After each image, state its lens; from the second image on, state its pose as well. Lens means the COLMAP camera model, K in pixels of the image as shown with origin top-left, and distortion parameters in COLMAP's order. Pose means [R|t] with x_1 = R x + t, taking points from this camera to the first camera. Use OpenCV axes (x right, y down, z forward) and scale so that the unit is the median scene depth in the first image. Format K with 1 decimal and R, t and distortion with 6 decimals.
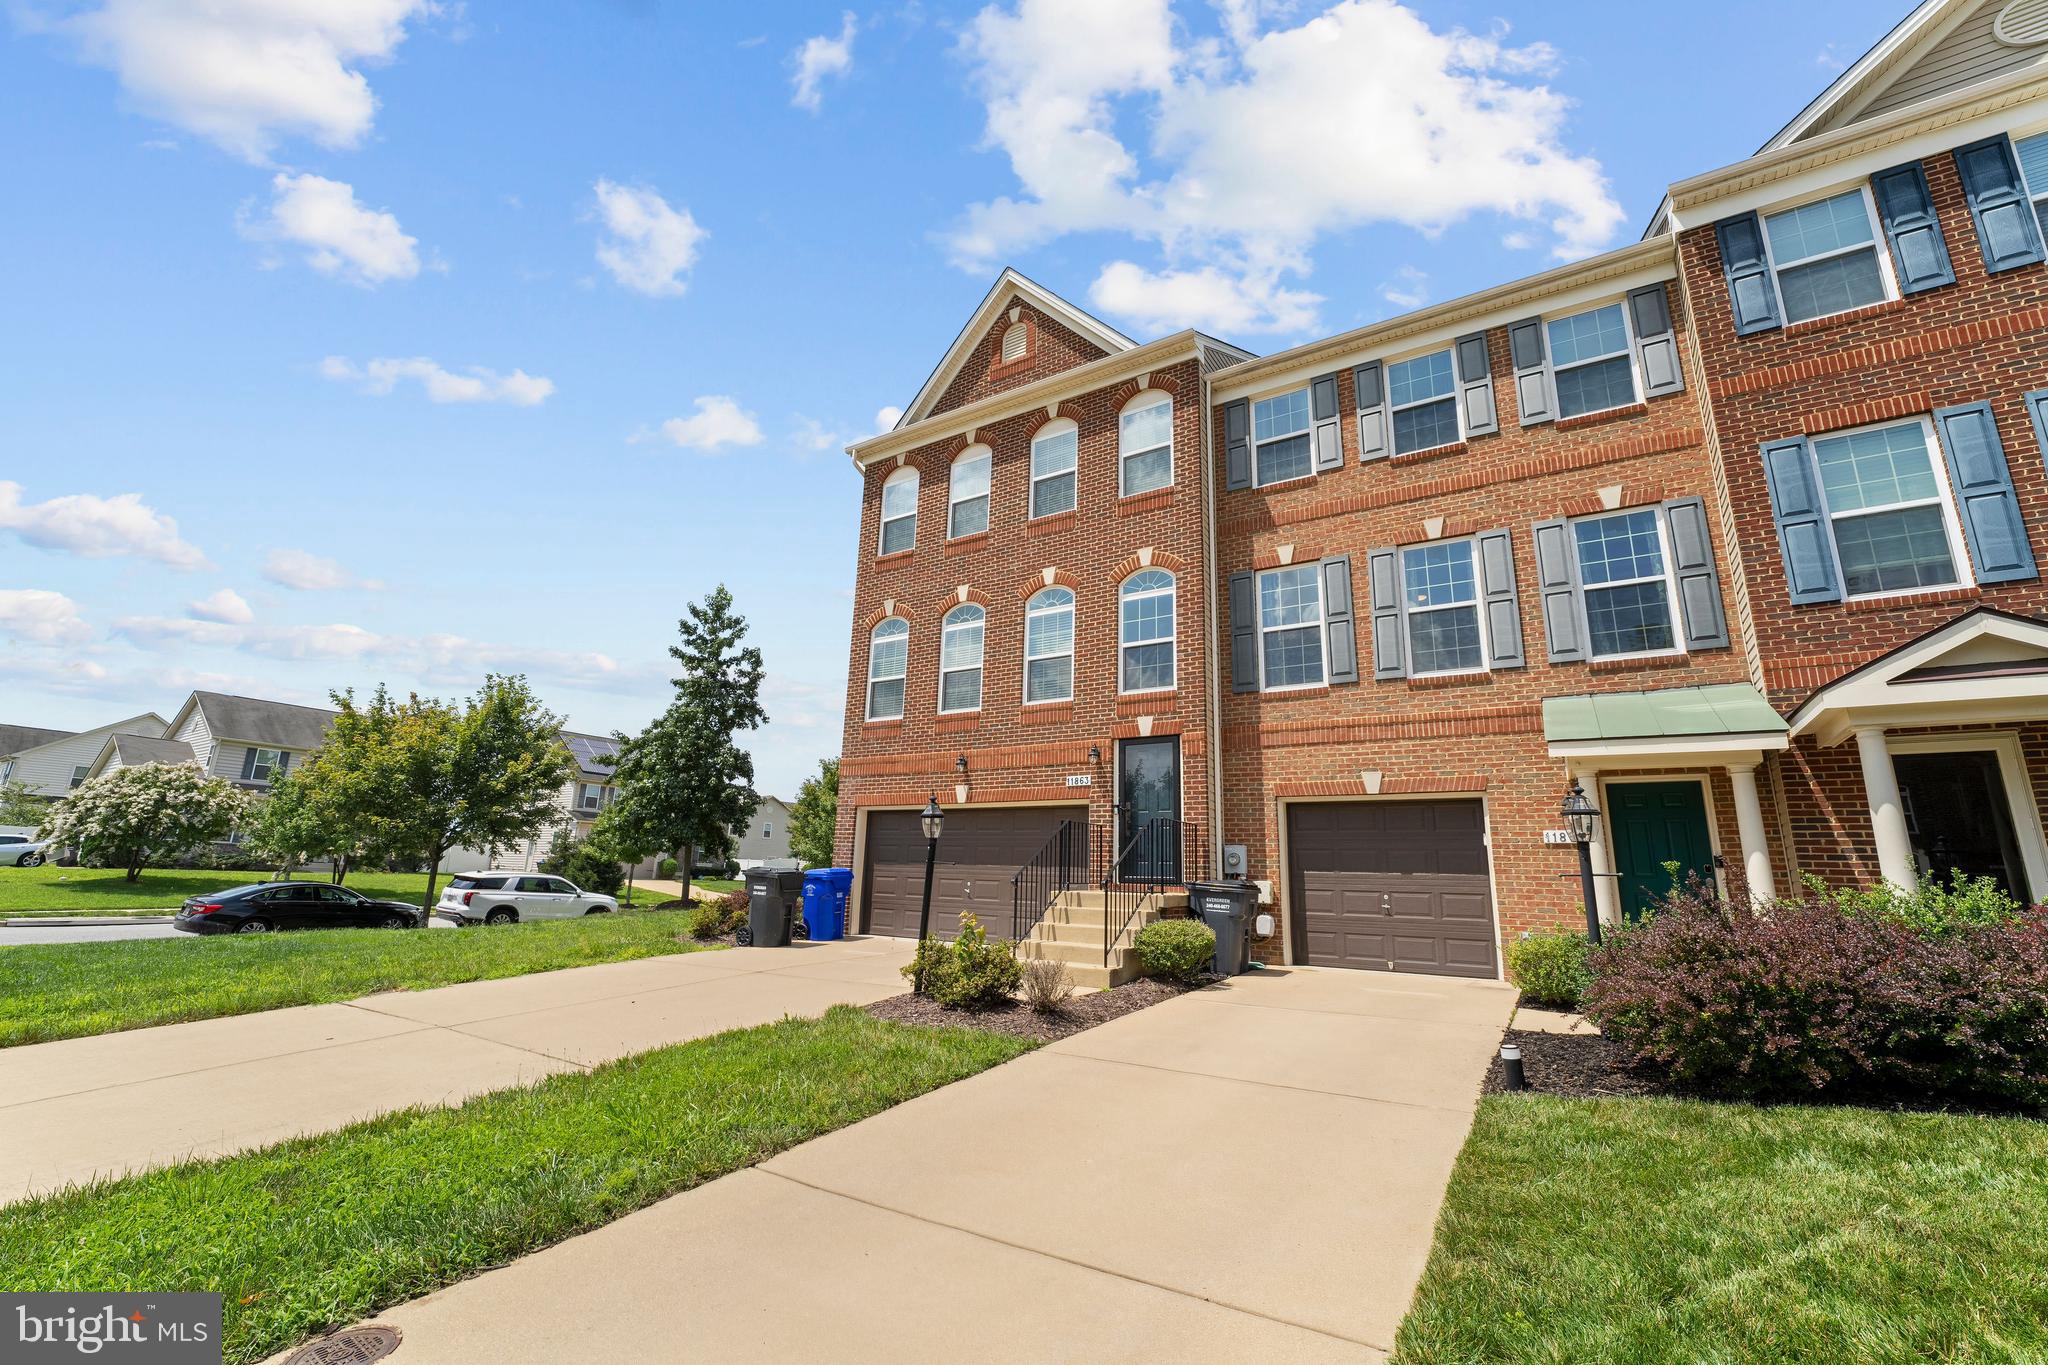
lens RADIAL K [[824.0, 0, 1022.0], [0, 824.0, 649.1], [0, 0, 1]] dist [-0.014028, 0.000413]
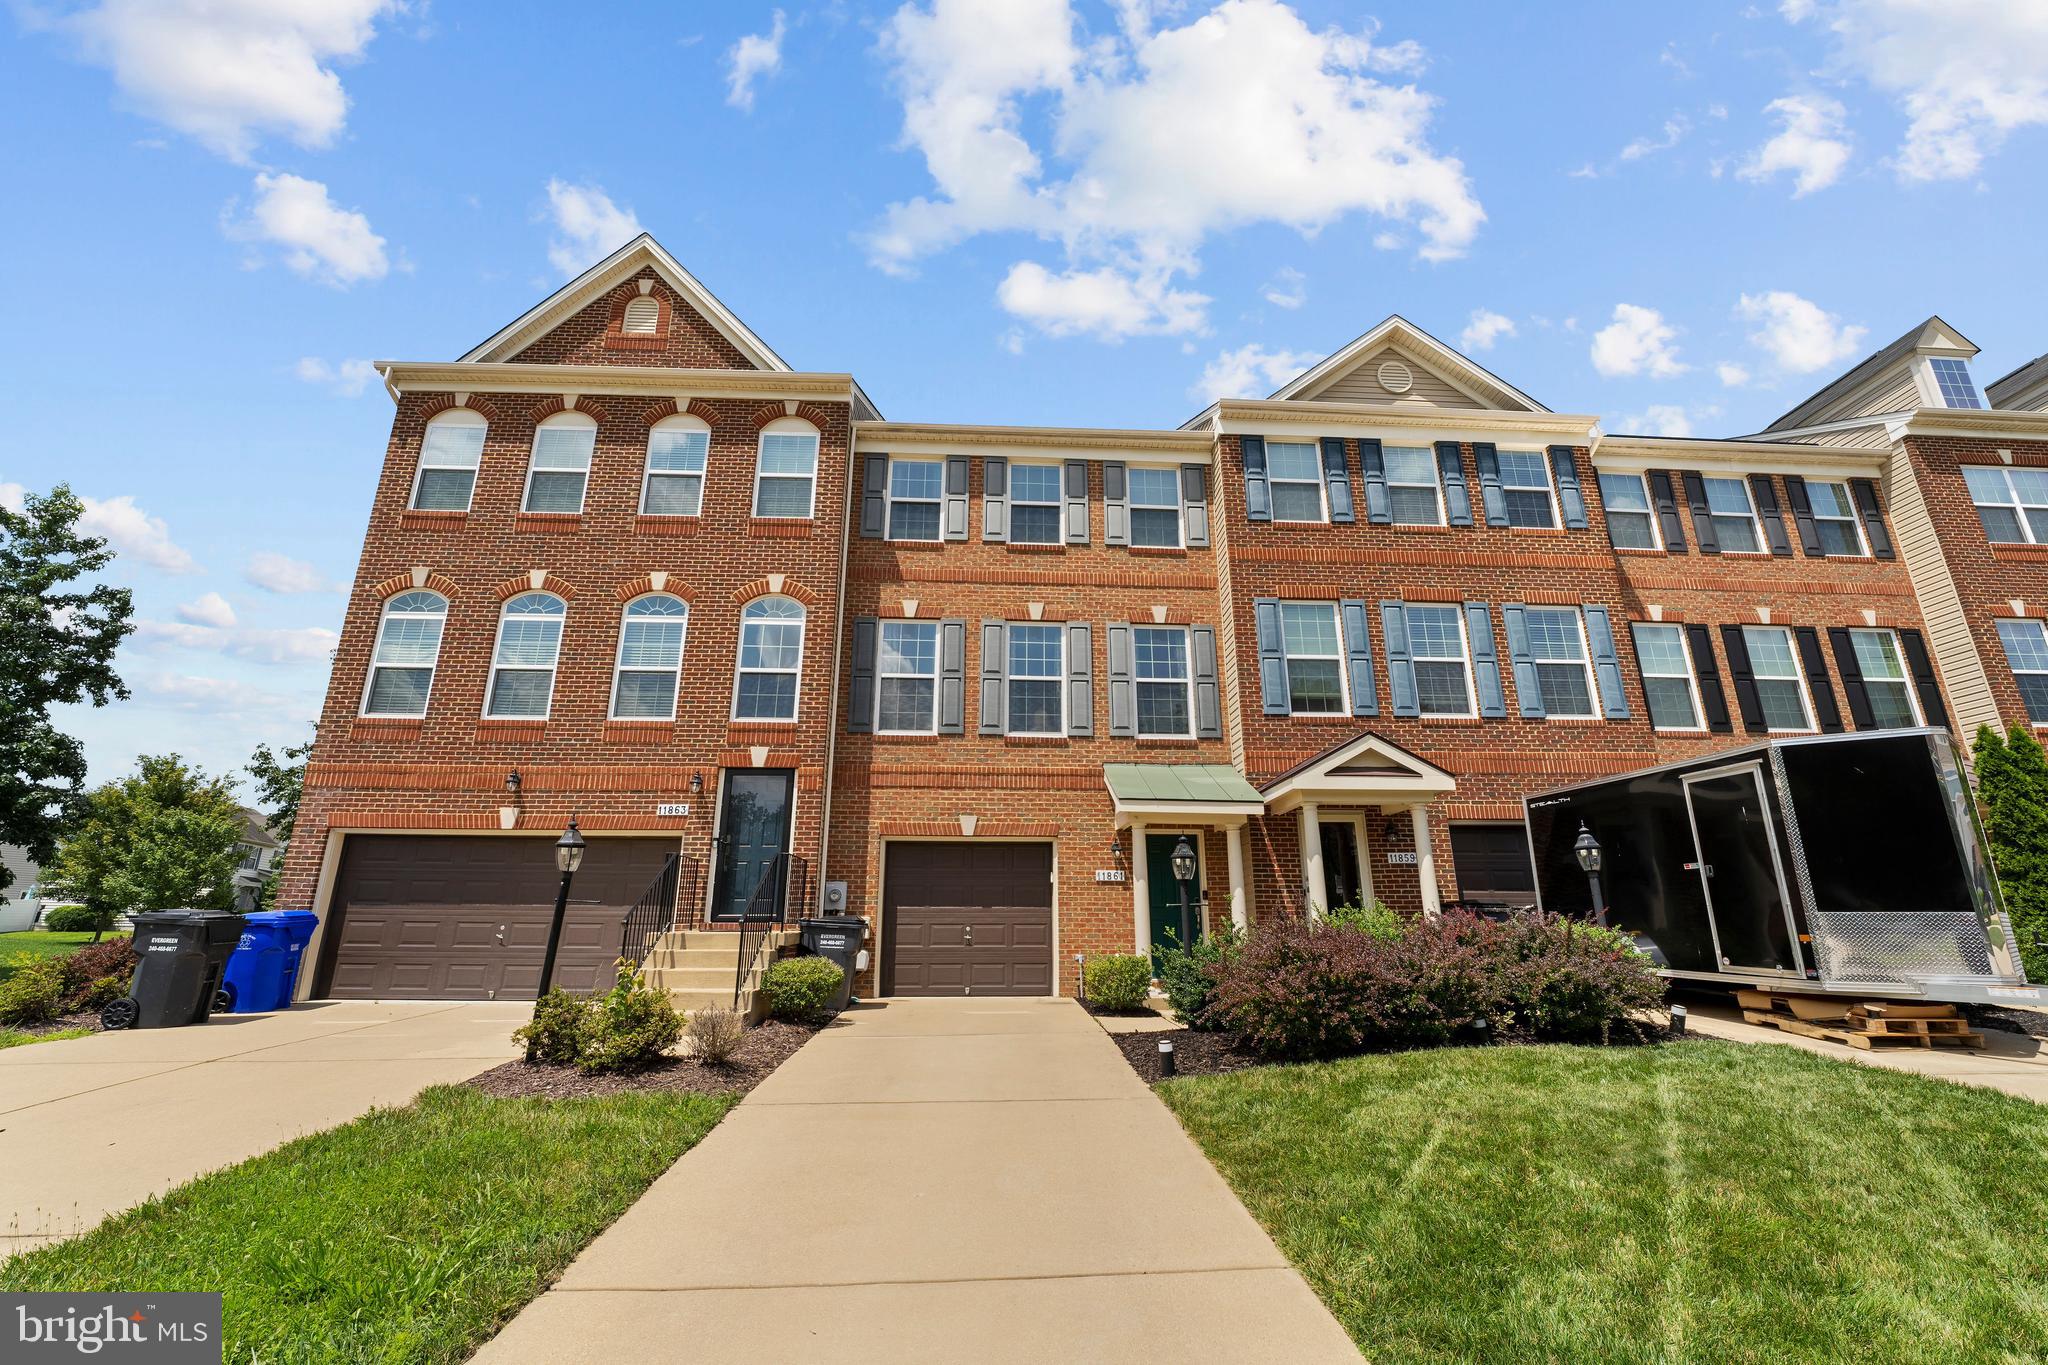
lens RADIAL K [[824.0, 0, 1022.0], [0, 824.0, 649.1], [0, 0, 1]] dist [-0.014028, 0.000413]
pose [[0.813055, 0.158203, 0.560280, -0.160613], [-0.134436, 0.987380, -0.083712, 0.008338], [-0.566453, -0.007259, 0.824062, 0.031900]]
